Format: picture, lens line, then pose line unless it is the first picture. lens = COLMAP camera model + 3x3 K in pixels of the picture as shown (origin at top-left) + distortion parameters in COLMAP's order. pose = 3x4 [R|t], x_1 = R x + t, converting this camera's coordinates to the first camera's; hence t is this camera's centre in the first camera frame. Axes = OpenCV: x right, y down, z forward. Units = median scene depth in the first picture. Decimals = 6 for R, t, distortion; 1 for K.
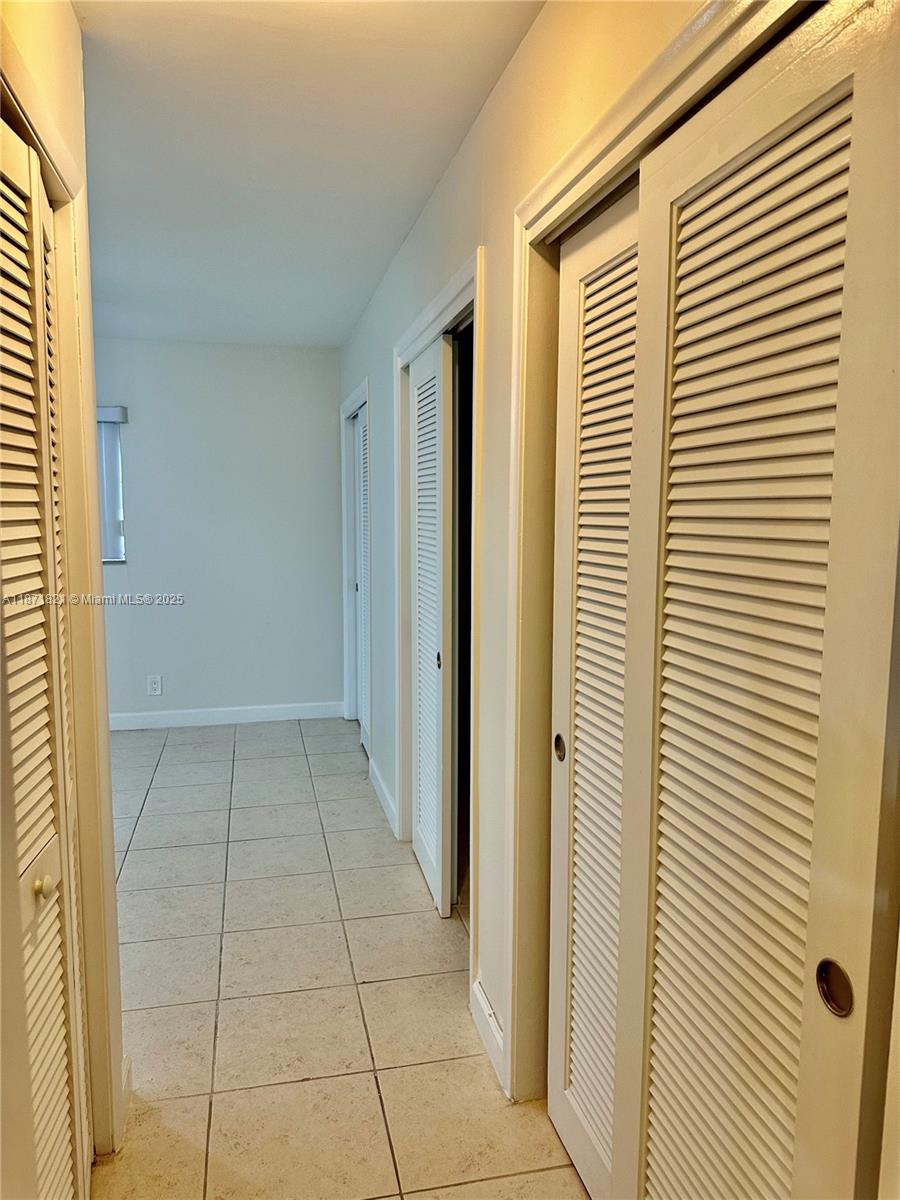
lens RADIAL K [[843.5, 0, 450.0], [0, 843.5, 600.0], [0, 0, 1]] dist [0.004130, -0.023907]
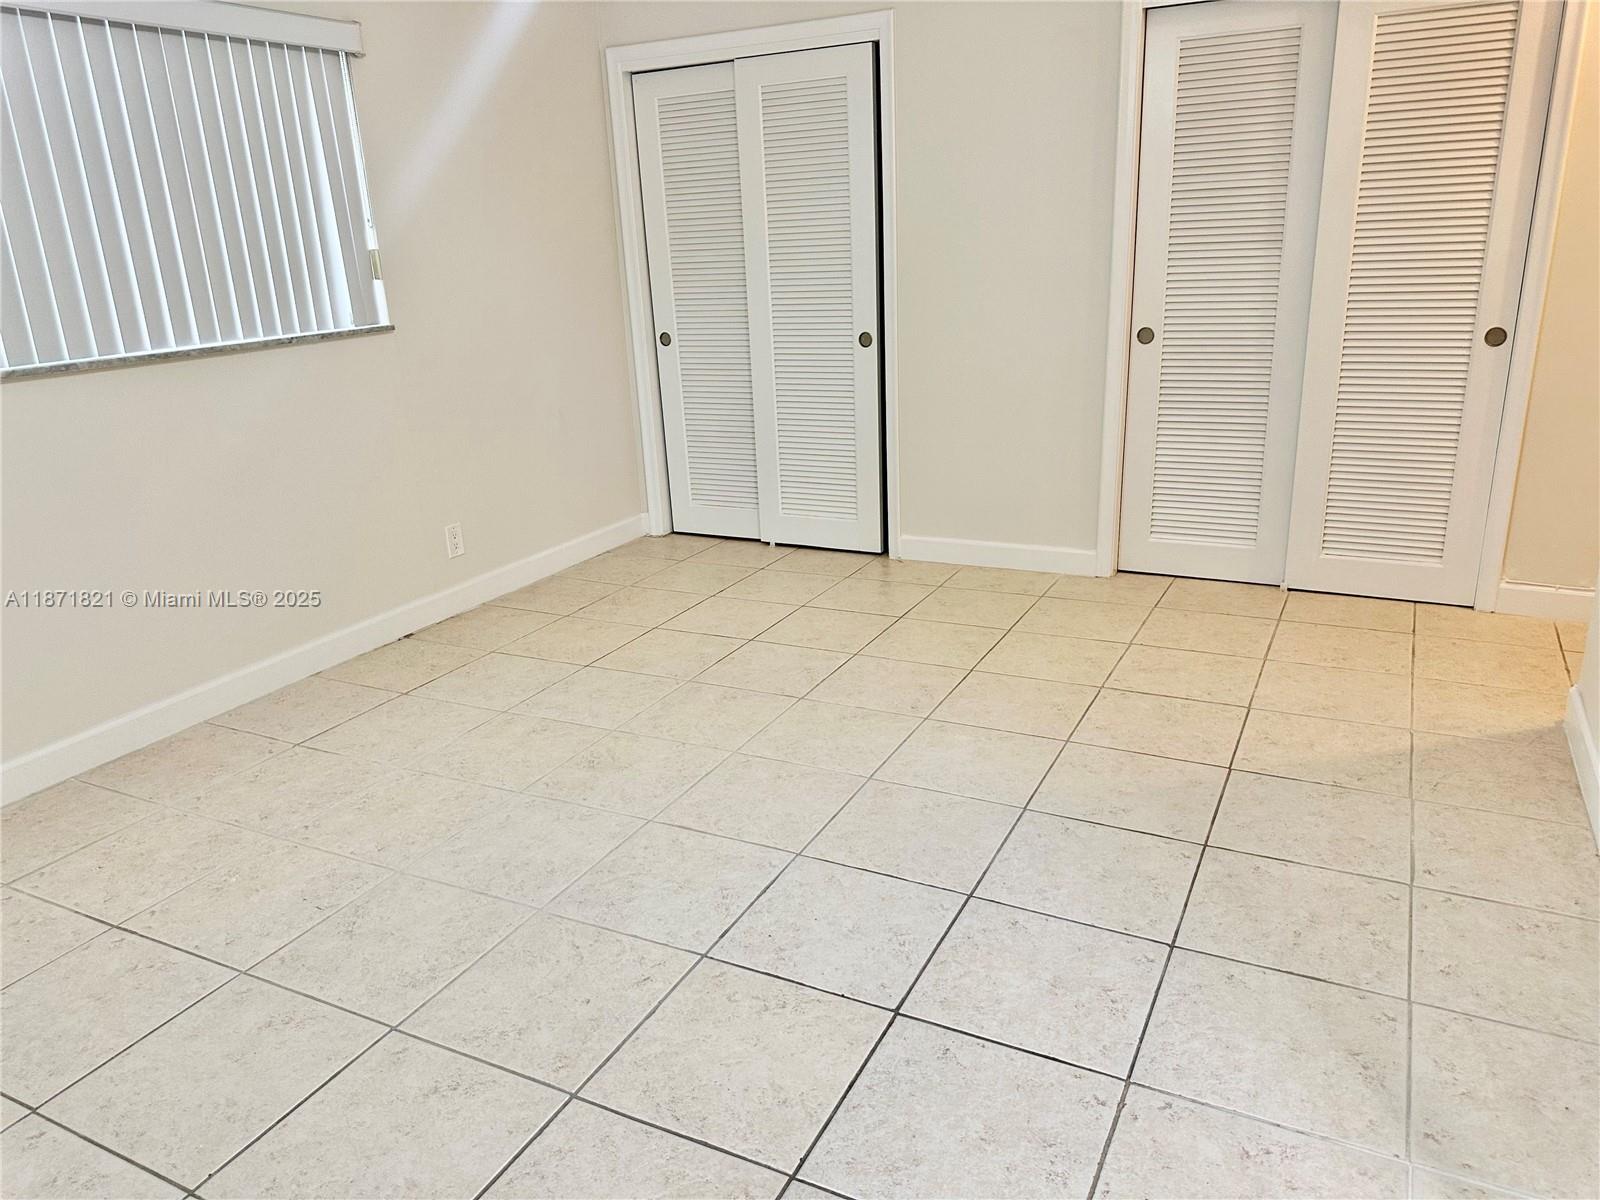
lens RADIAL K [[1124.6, 0, 800.0], [0, 1124.6, 600.0], [0, 0, 1]] dist [0.004130, -0.023907]
pose [[0.653742, -0.255703, 0.712206, -0.780312], [0.127520, 0.964945, 0.229392, -0.007873], [-0.745895, -0.059143, 0.663432, 0.300508]]
